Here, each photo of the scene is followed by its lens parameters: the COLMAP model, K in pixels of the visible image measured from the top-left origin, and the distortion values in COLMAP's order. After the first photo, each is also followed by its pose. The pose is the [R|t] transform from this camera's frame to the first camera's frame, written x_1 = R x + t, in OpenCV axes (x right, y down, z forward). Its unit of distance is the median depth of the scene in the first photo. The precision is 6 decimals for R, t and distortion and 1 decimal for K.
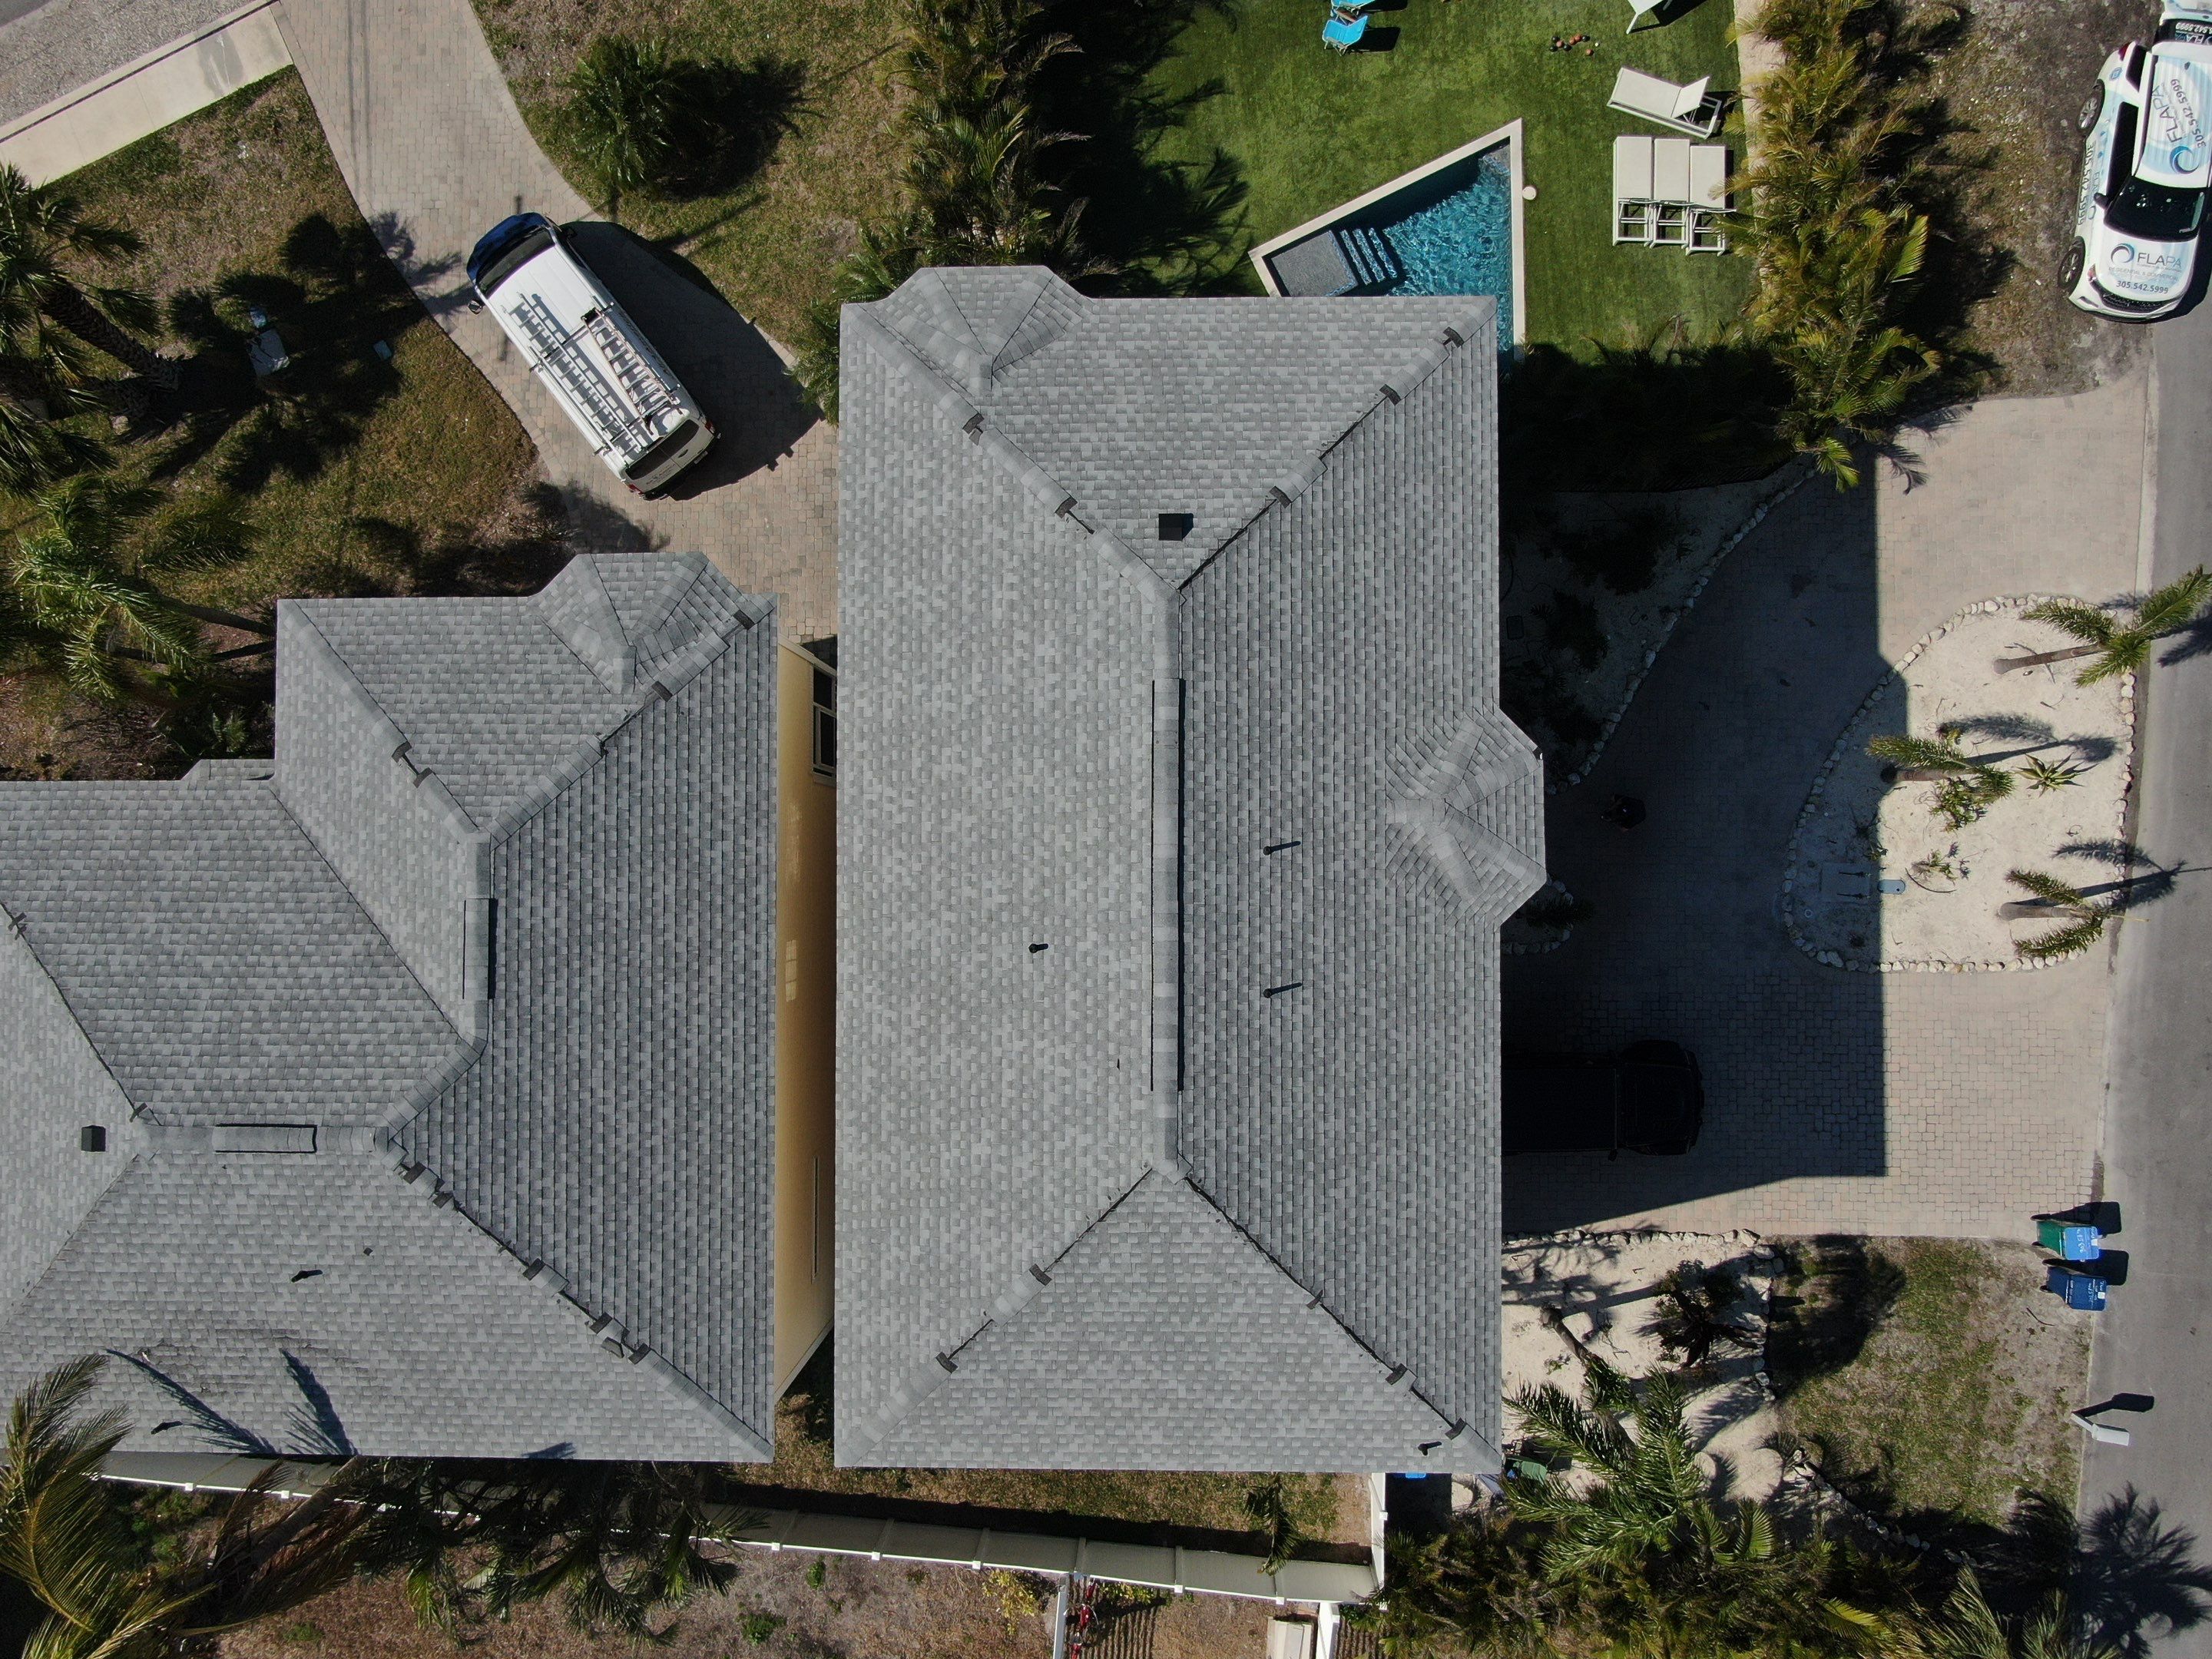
lens RADIAL K [[1579.1, 0, 1102.0], [0, 1579.1, 832.9], [0, 0, 1]] dist [-0.024884, 0.011181]
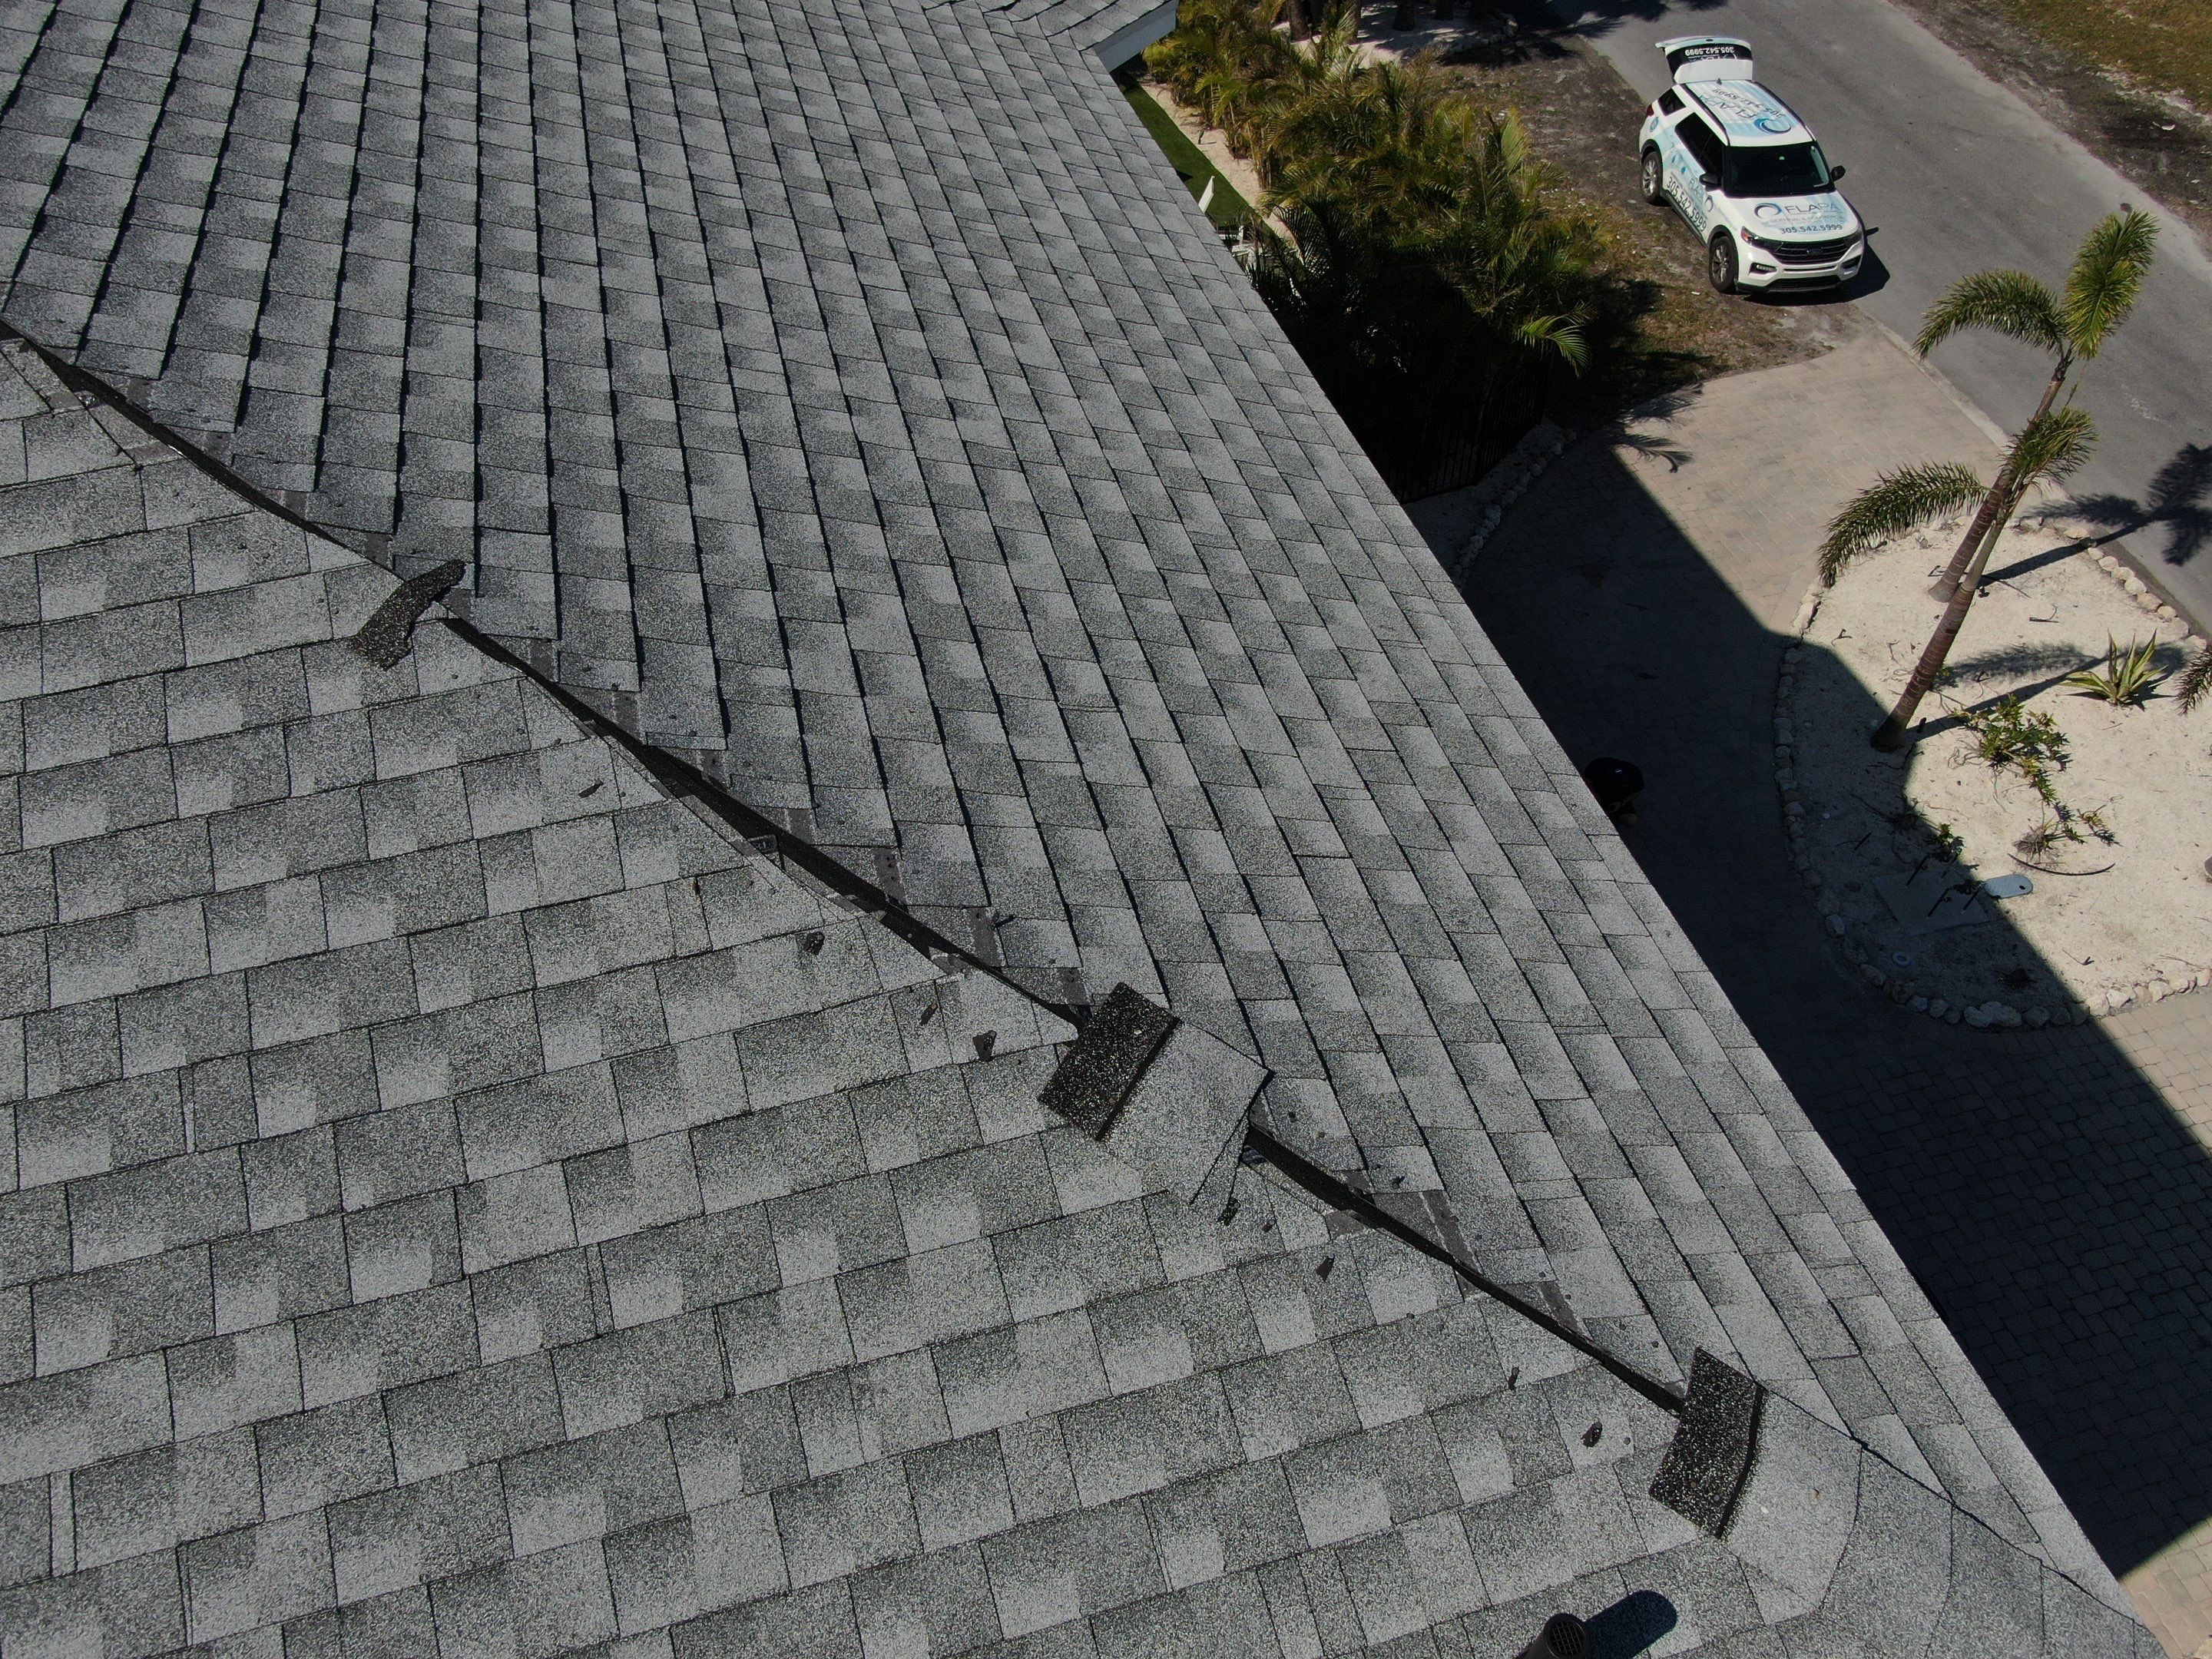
lens RADIAL K [[1579.1, 0, 1103.4], [0, 1579.1, 846.2], [0, 0, 1]] dist [-0.024884, 0.011181]
pose [[0.965172, -0.186885, 0.183075, 0.163234], [0.261135, 0.730544, -0.630963, 0.414532], [-0.015827, 0.656795, 0.753903, 0.876568]]
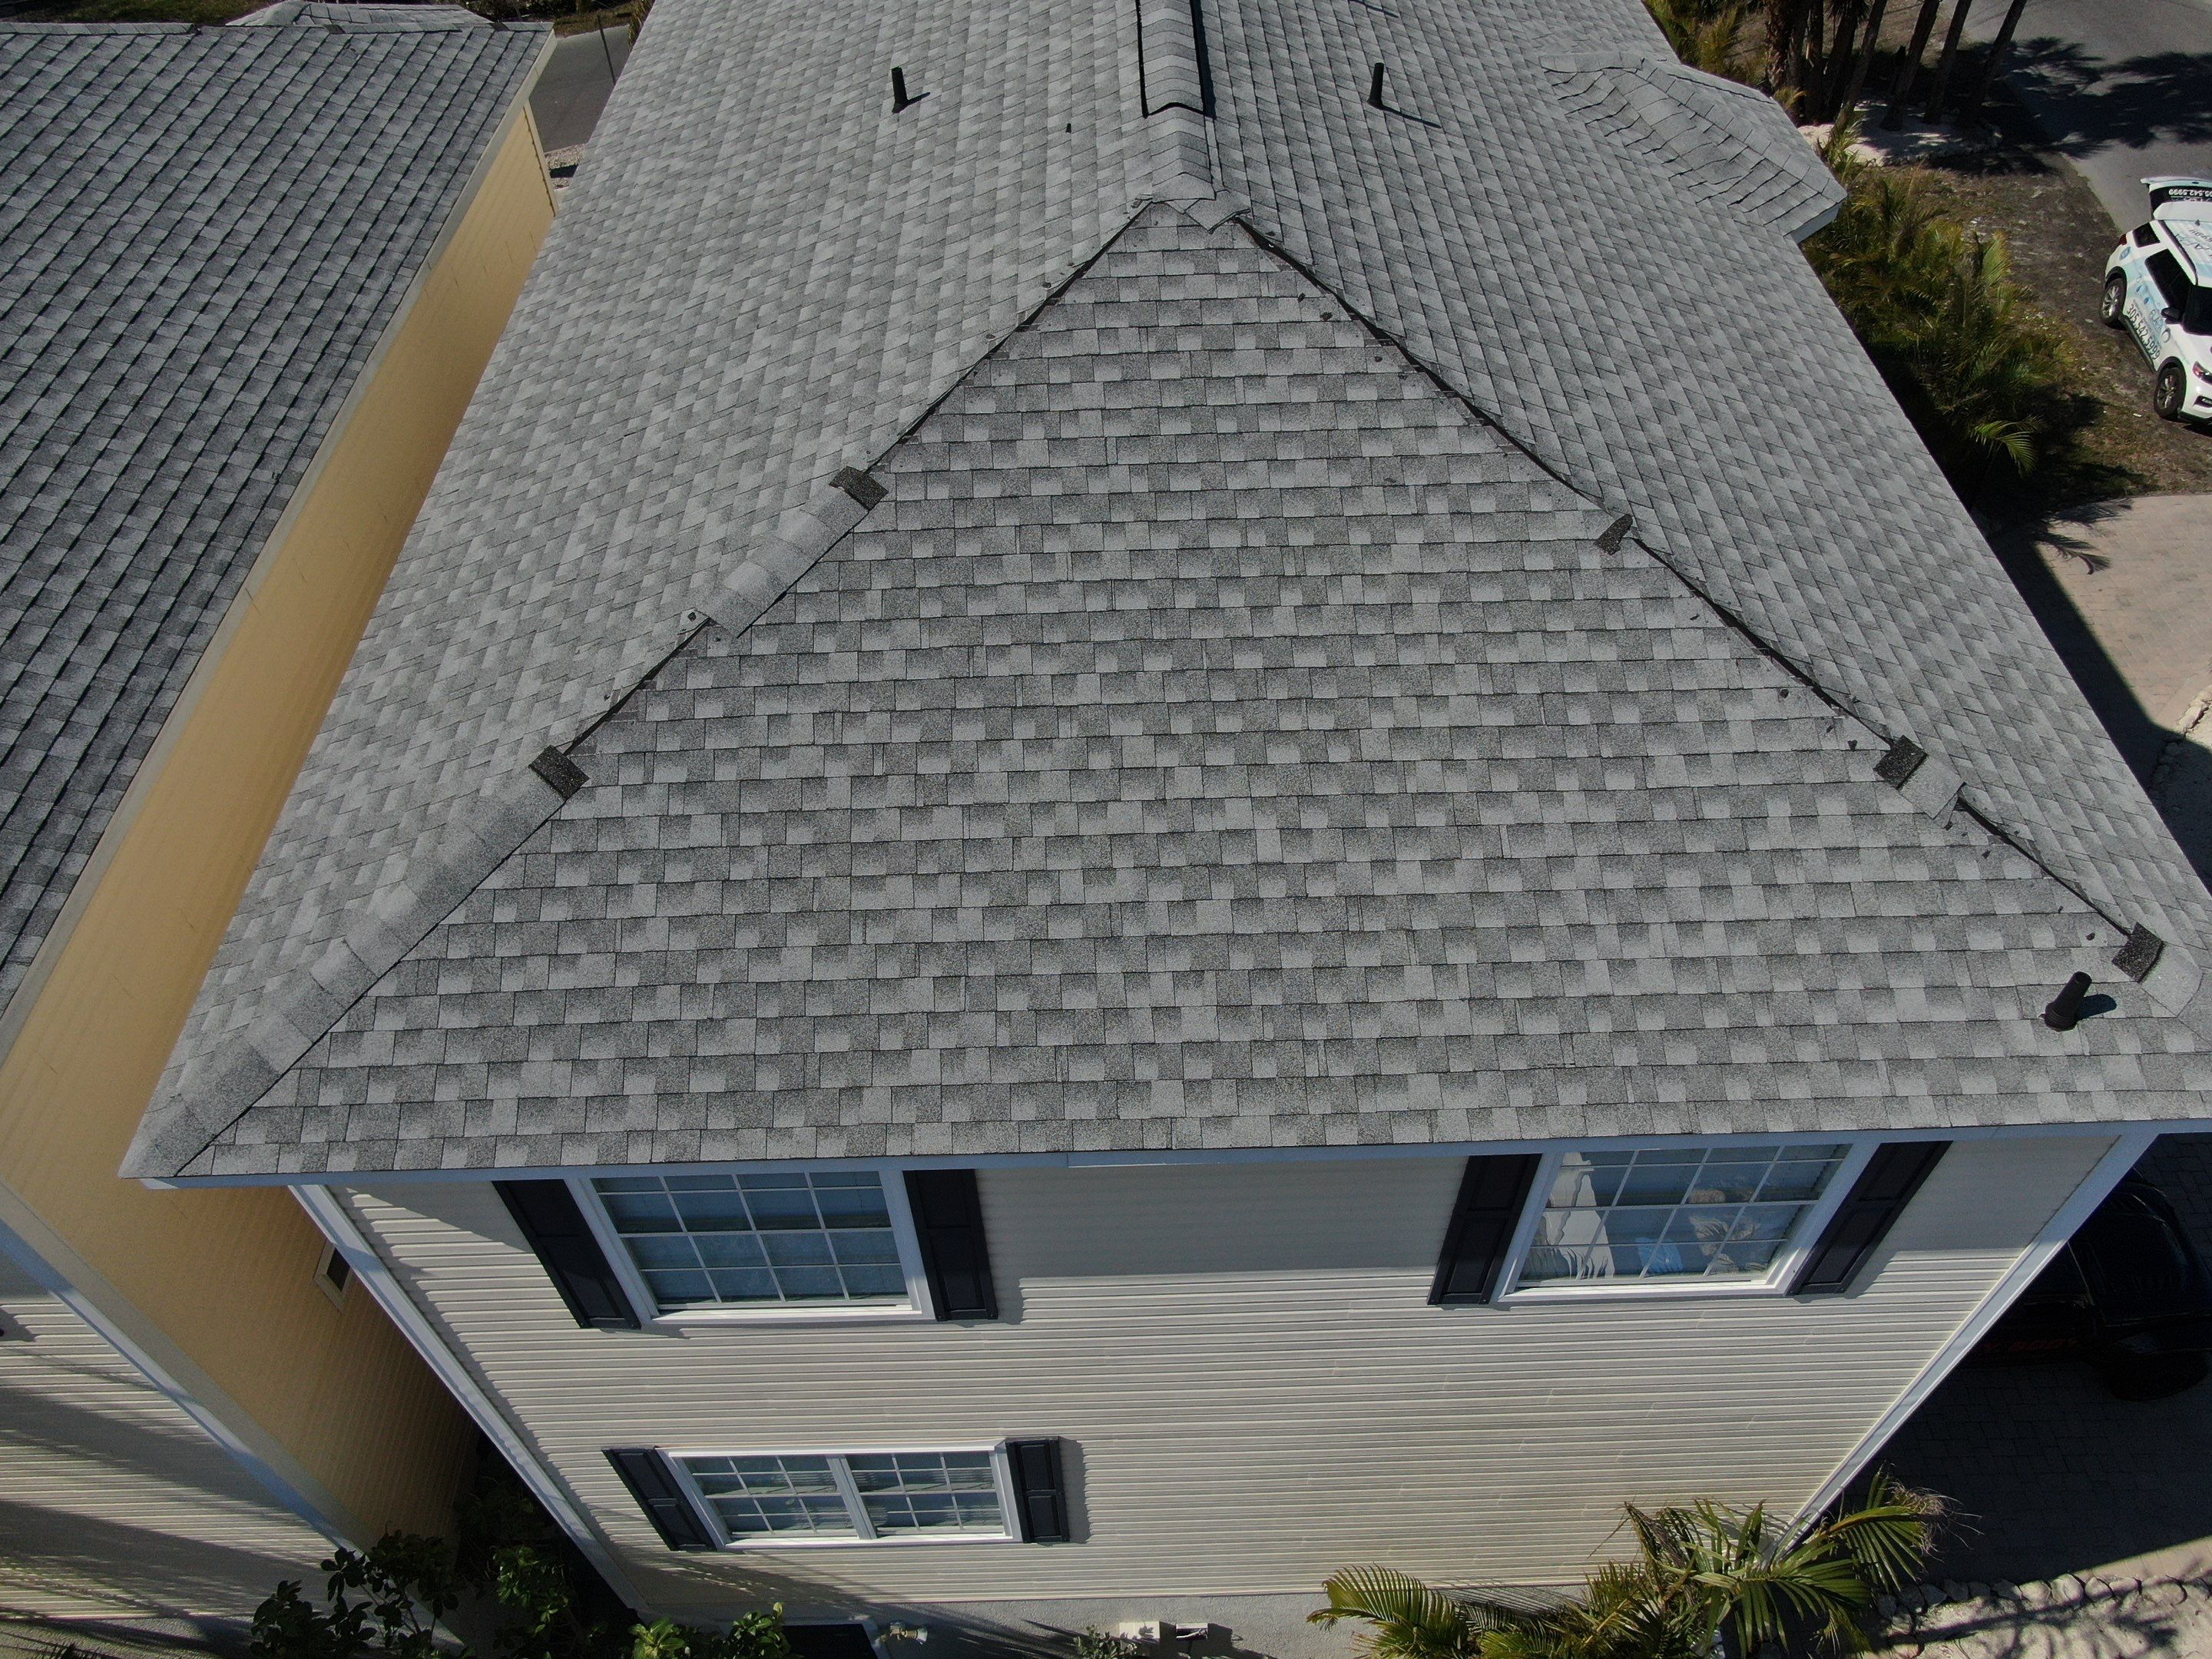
lens RADIAL K [[1579.1, 0, 1107.5], [0, 1579.1, 836.0], [0, 0, 1]] dist [-0.024884, 0.011181]
pose [[0.999692, -0.000716, 0.024800, 0.009723], [0.016714, 0.758157, -0.651858, 0.566832], [-0.018336, 0.652072, 0.757936, 0.754292]]
